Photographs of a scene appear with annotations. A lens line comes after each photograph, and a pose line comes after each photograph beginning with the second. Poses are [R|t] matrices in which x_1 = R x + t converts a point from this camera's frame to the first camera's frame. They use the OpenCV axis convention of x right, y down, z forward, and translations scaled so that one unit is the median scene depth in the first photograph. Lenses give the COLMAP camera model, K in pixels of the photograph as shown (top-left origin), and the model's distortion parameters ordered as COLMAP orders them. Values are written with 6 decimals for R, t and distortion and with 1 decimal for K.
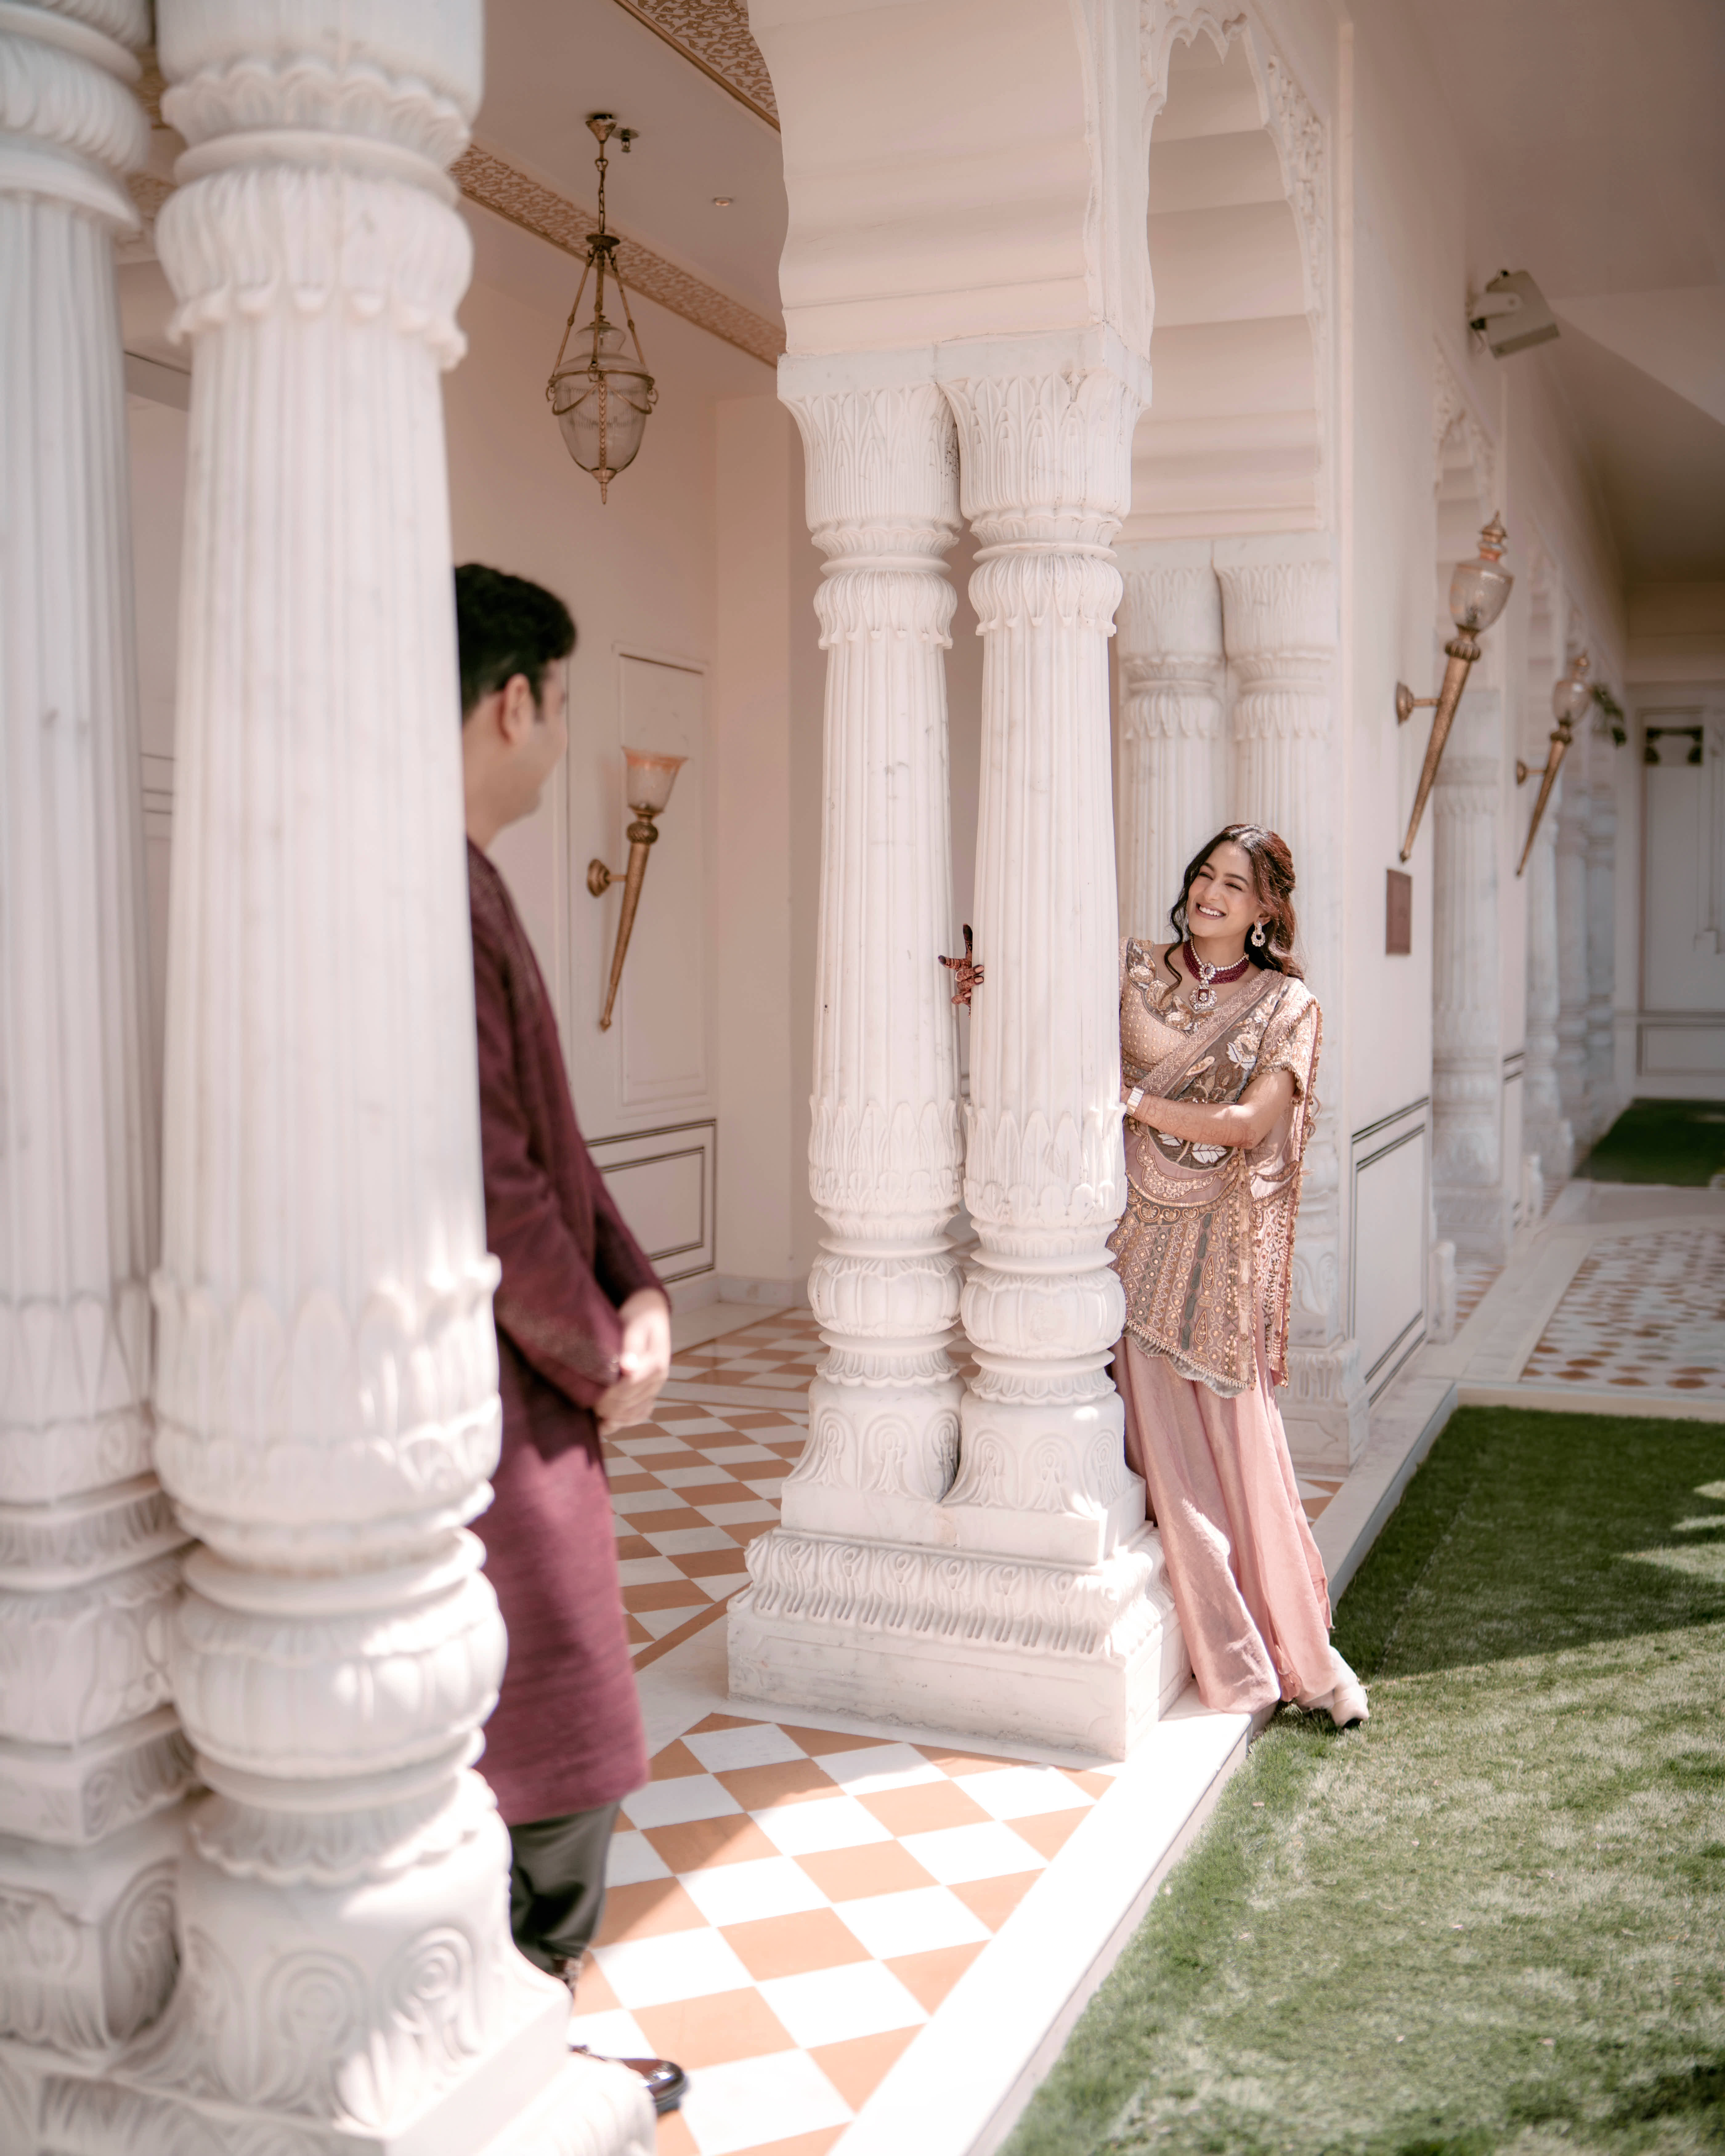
lens RADIAL K [[2540.6, 0, 686.0], [0, 2540.6, 1086.8], [0, 0, 1]] dist [-0.144829, 0.176204]
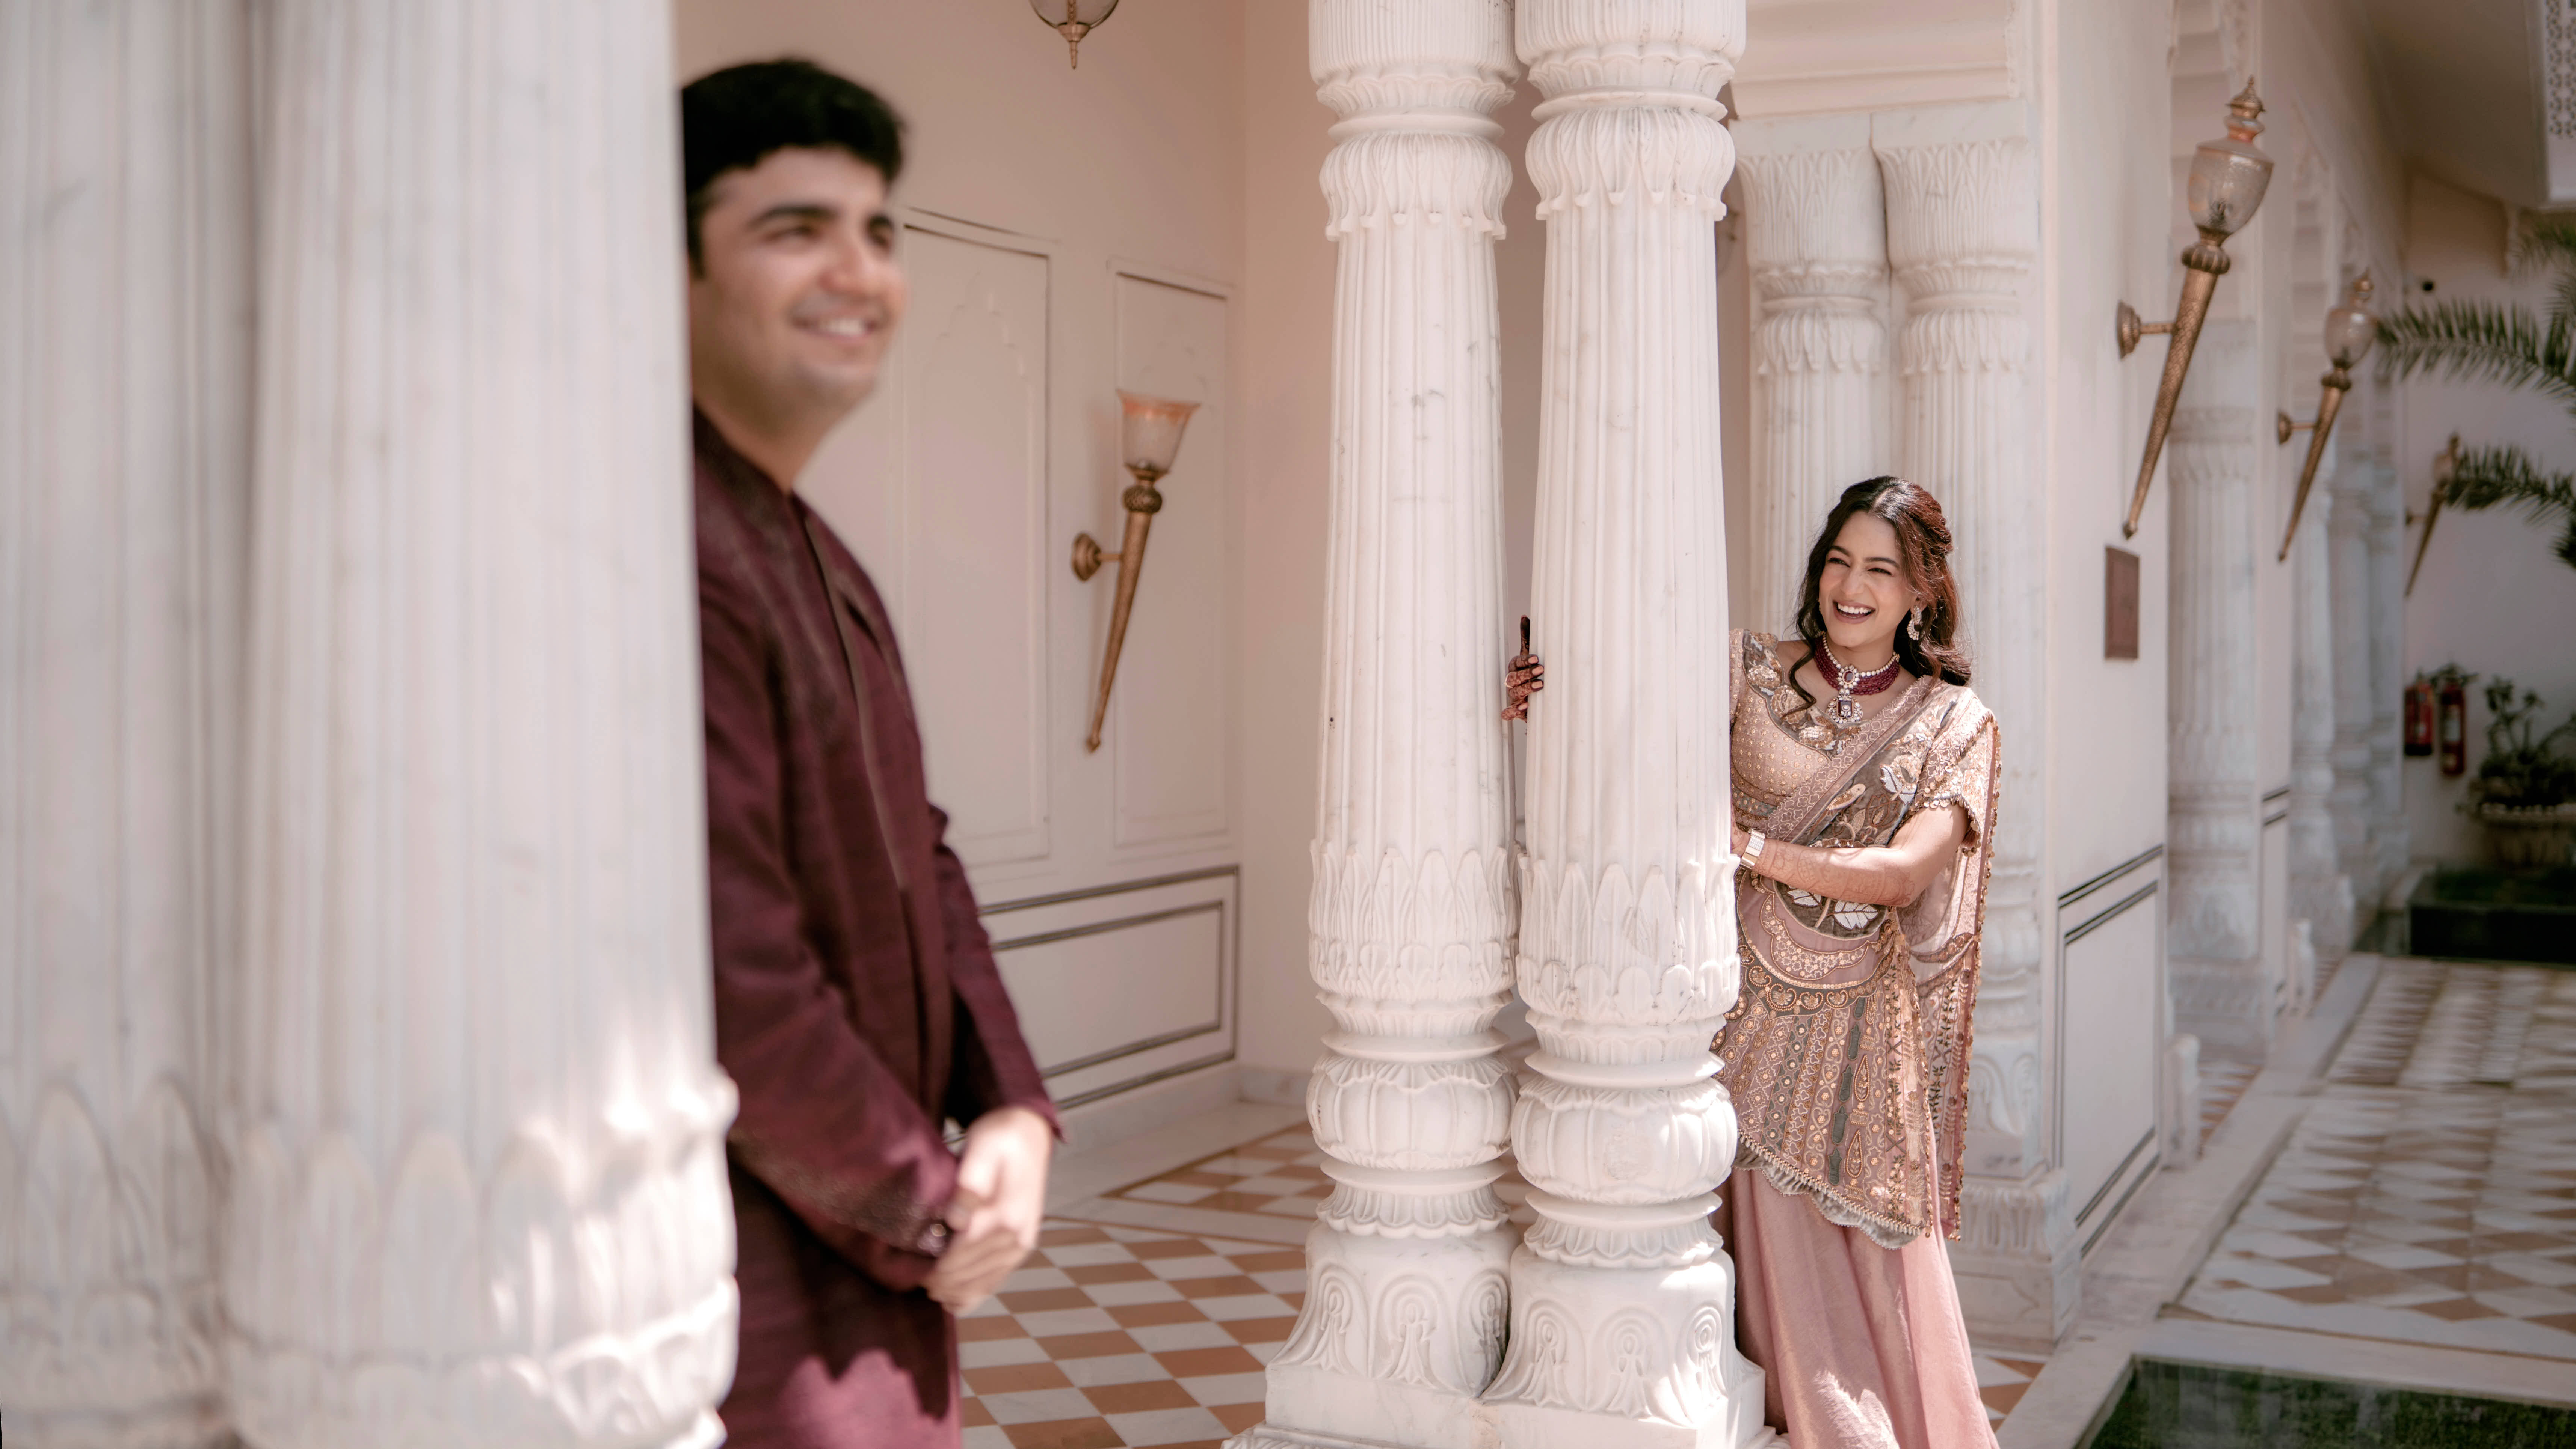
lens RADIAL K [[2584.6, 0, 1281.7], [0, 2584.6, 710.2], [0, 0, 1]] dist [-0.133226, 0.159193]
pose [[0.998602, 0.007540, -0.052313, 0.073247], [-0.009709, 0.999098, -0.041338, -0.002959], [0.051954, 0.041788, 0.997775, 0.226822]]
